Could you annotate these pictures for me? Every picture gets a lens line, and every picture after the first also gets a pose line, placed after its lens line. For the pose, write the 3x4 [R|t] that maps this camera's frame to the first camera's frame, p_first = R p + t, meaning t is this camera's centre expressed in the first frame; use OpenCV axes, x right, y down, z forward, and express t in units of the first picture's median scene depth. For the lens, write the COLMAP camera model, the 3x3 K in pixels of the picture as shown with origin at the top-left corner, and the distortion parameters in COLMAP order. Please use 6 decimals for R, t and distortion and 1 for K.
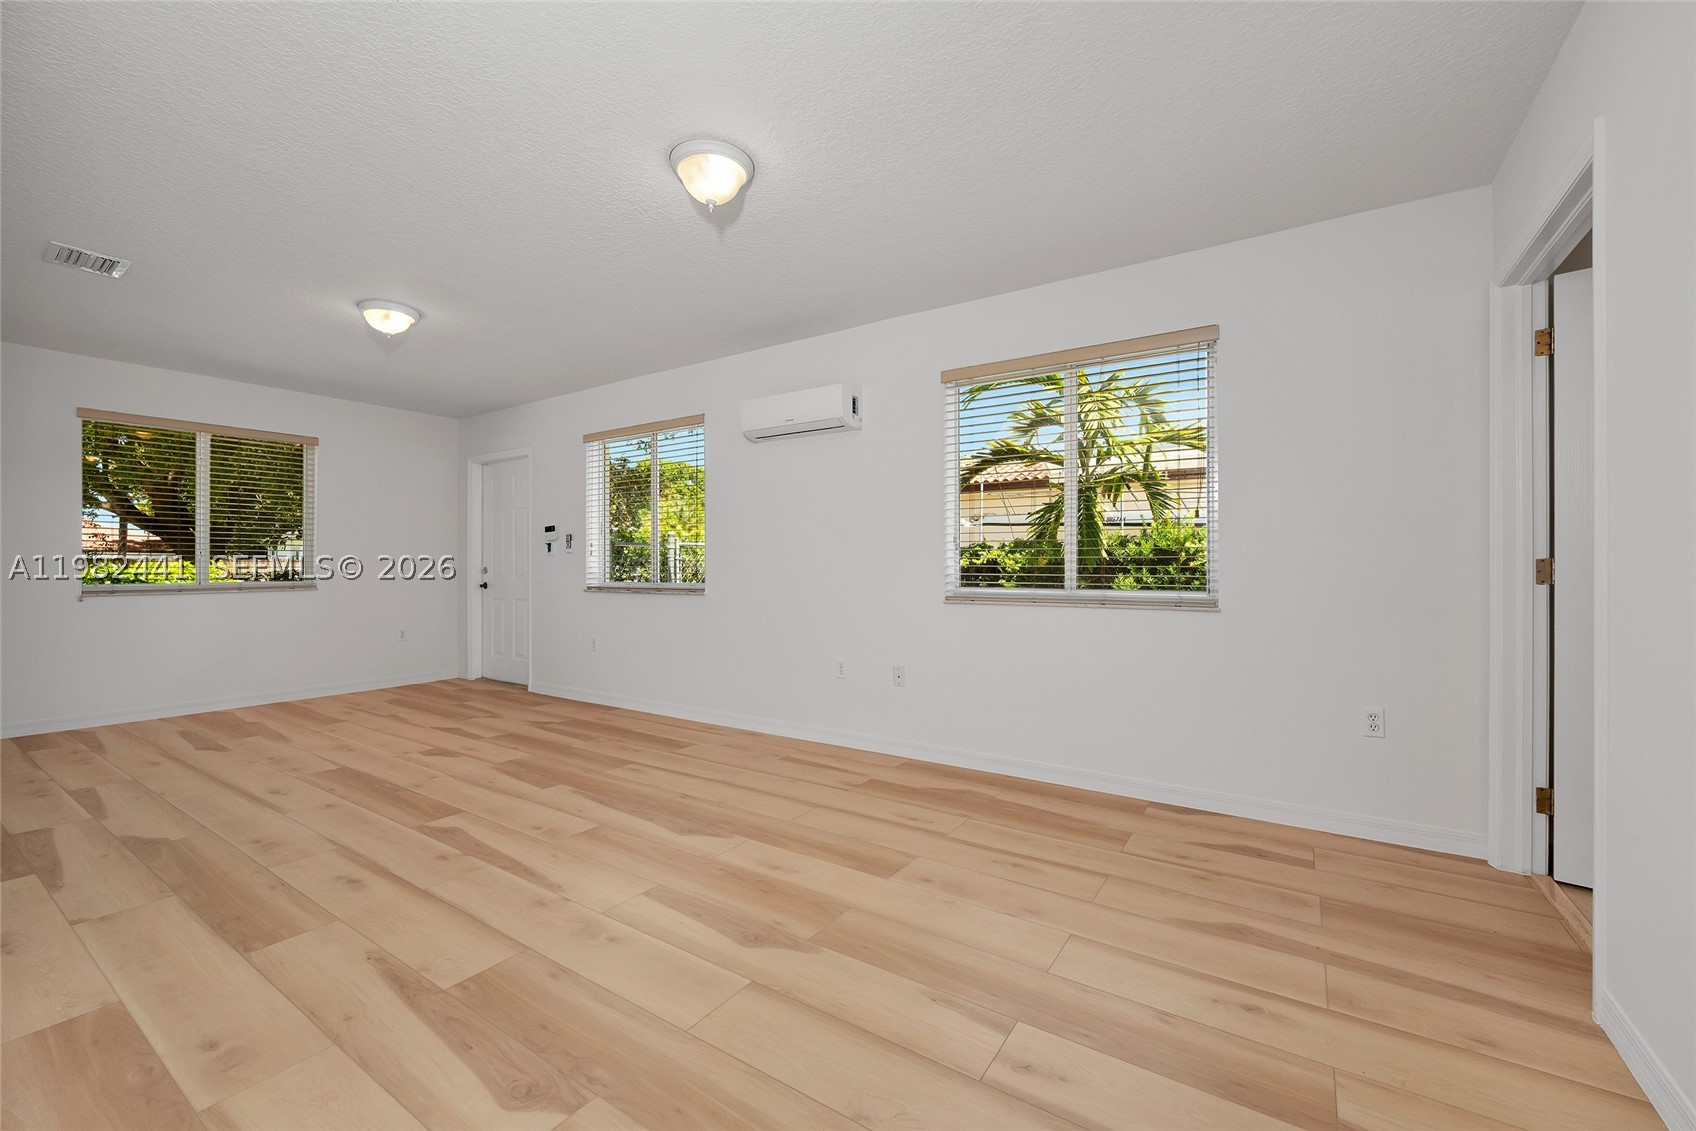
lens RADIAL K [[681.1, 0, 848.0], [0, 681.1, 565.5], [0, 0, 1]] dist [-0.002632, 0.000309]
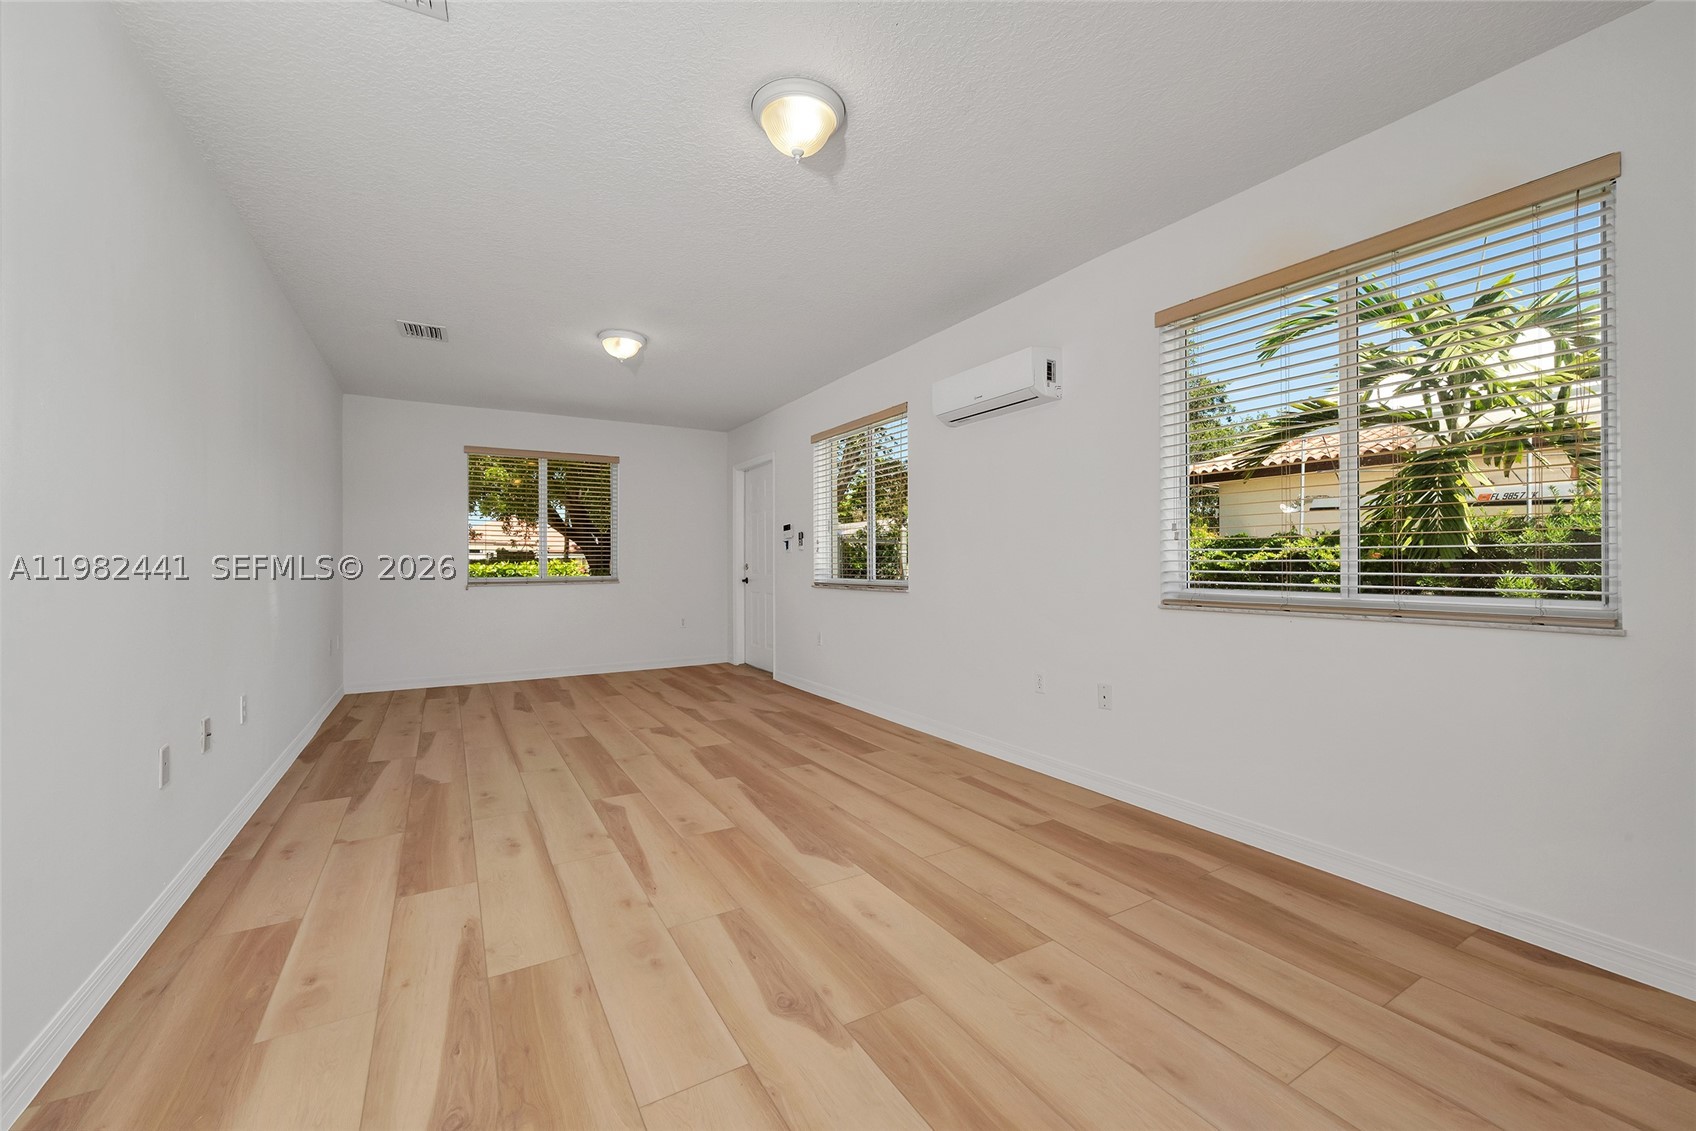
lens RADIAL K [[673.6, 0, 851.2], [0, 673.6, 561.9], [0, 0, 1]] dist [-0.002428, -0.000297]
pose [[0.903818, -0.003084, -0.427905, 0.167544], [0.002692, 0.999995, -0.001523, 0.002545], [0.427908, 0.000225, 0.903822, 0.164939]]
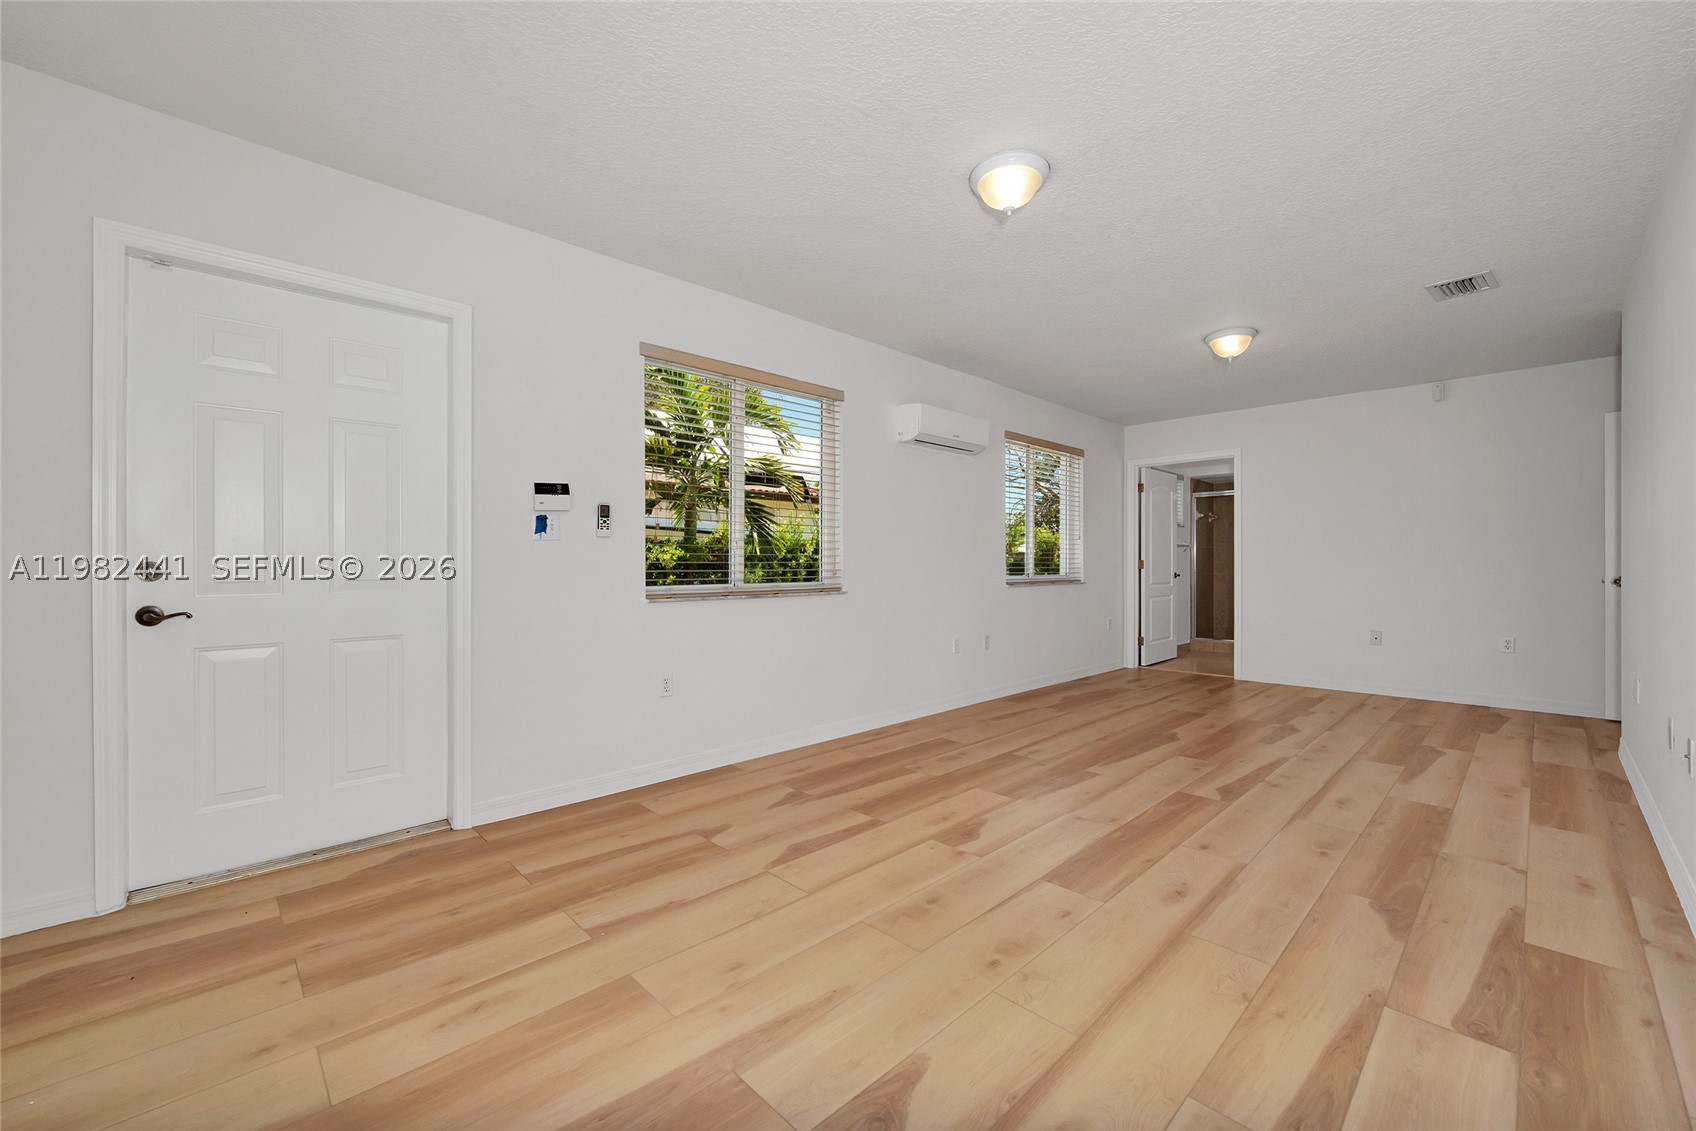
lens RADIAL K [[675.4, 0, 839.0], [0, 675.4, 571.9], [0, 0, 1]] dist [-0.008836, -0.000143]
pose [[0.220240, -0.010982, 0.975384, -1.502942], [-0.000597, 0.999935, 0.011393, 0.006091], [-0.975445, -0.003092, 0.220219, 1.136248]]
